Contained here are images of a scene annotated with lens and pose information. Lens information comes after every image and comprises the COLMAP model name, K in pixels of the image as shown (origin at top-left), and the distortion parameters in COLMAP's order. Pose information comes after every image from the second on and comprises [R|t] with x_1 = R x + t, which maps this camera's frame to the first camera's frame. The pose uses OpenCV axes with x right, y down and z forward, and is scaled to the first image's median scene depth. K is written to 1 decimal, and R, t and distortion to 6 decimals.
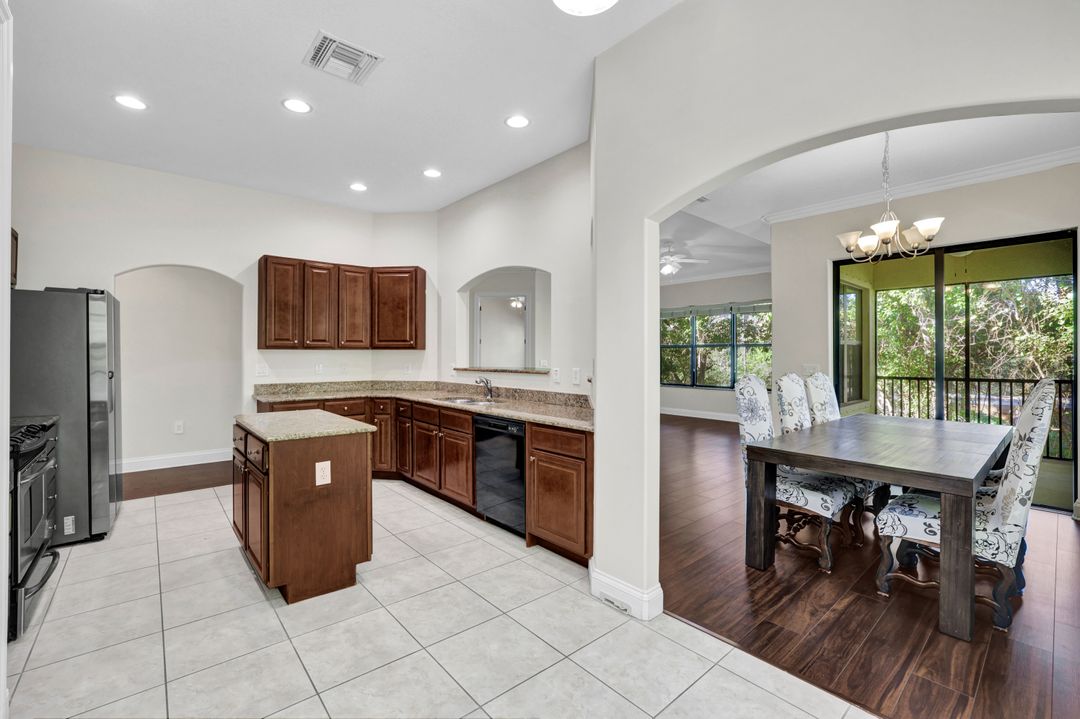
lens RADIAL K [[460.6, 0, 535.3], [0, 460.6, 351.0], [0, 0, 1]] dist [-0.025067, 0.000815]
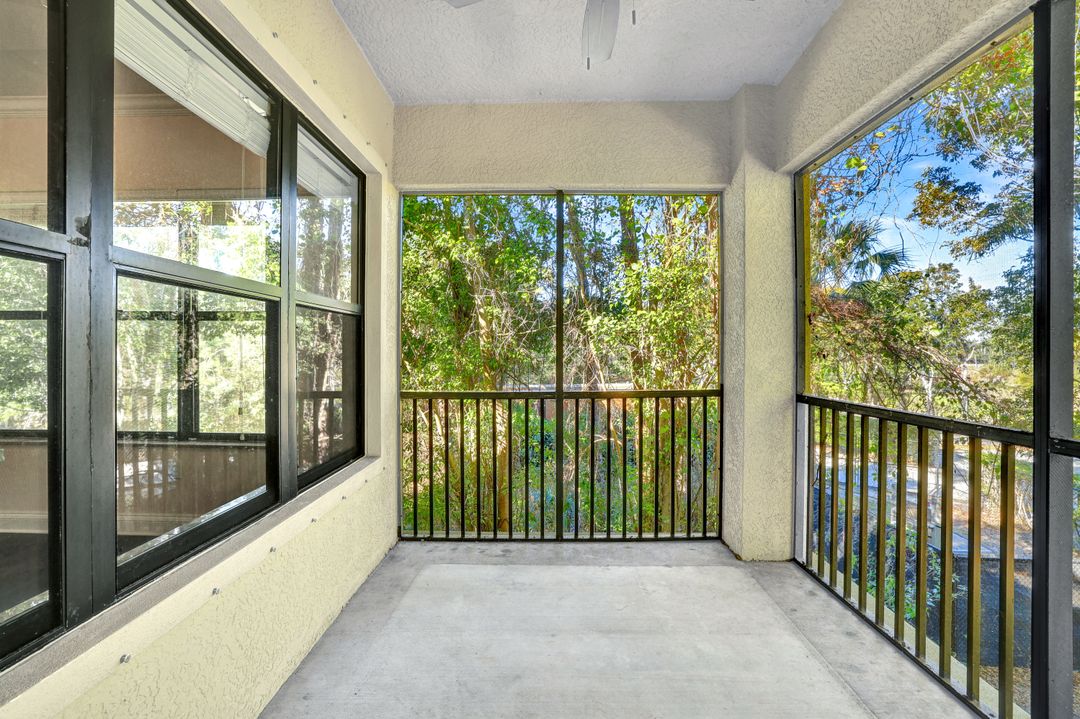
lens RADIAL K [[460.6, 0, 535.3], [0, 460.6, 351.0], [0, 0, 1]] dist [-0.025067, 0.000815]
pose [[0.659416, -0.004544, 0.751765, 1.059268], [0.001209, 0.999987, 0.004984, 0.030495], [-0.751777, -0.002378, 0.659413, 1.292078]]
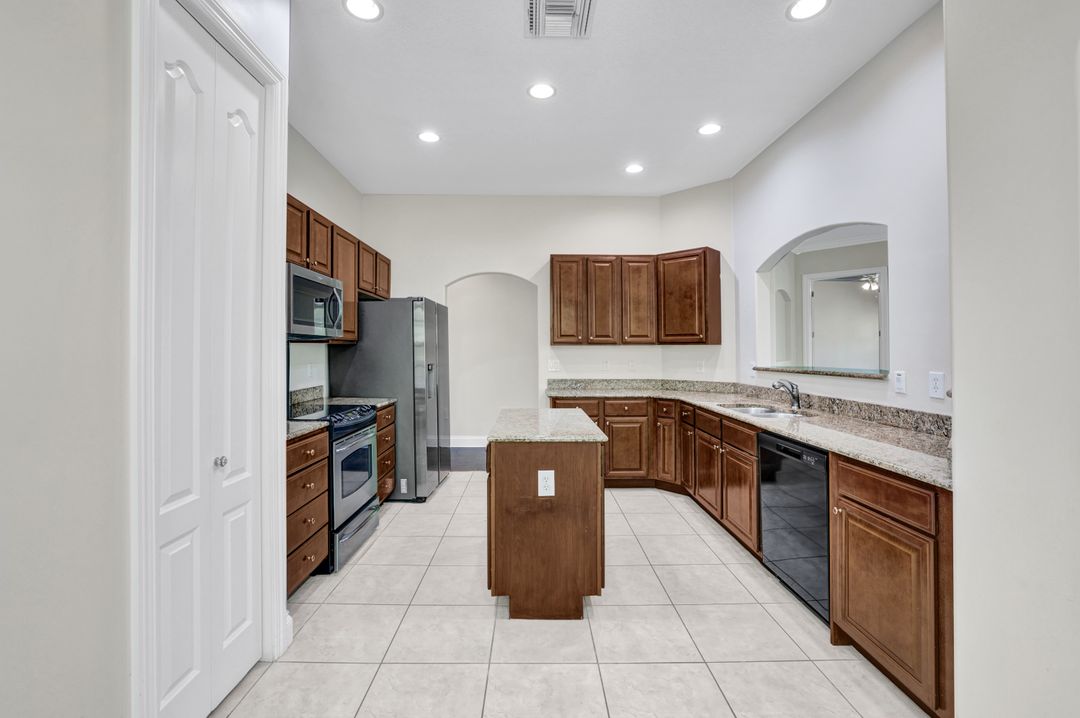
lens RADIAL K [[464.0, 0, 537.9], [0, 464.0, 343.3], [0, 0, 1]] dist [-0.053567, 0.019463]
pose [[0.766772, -0.011847, -0.641810, 0.058083], [0.004826, 0.999908, -0.012692, 0.004515], [0.641901, 0.006634, 0.766759, 0.176070]]
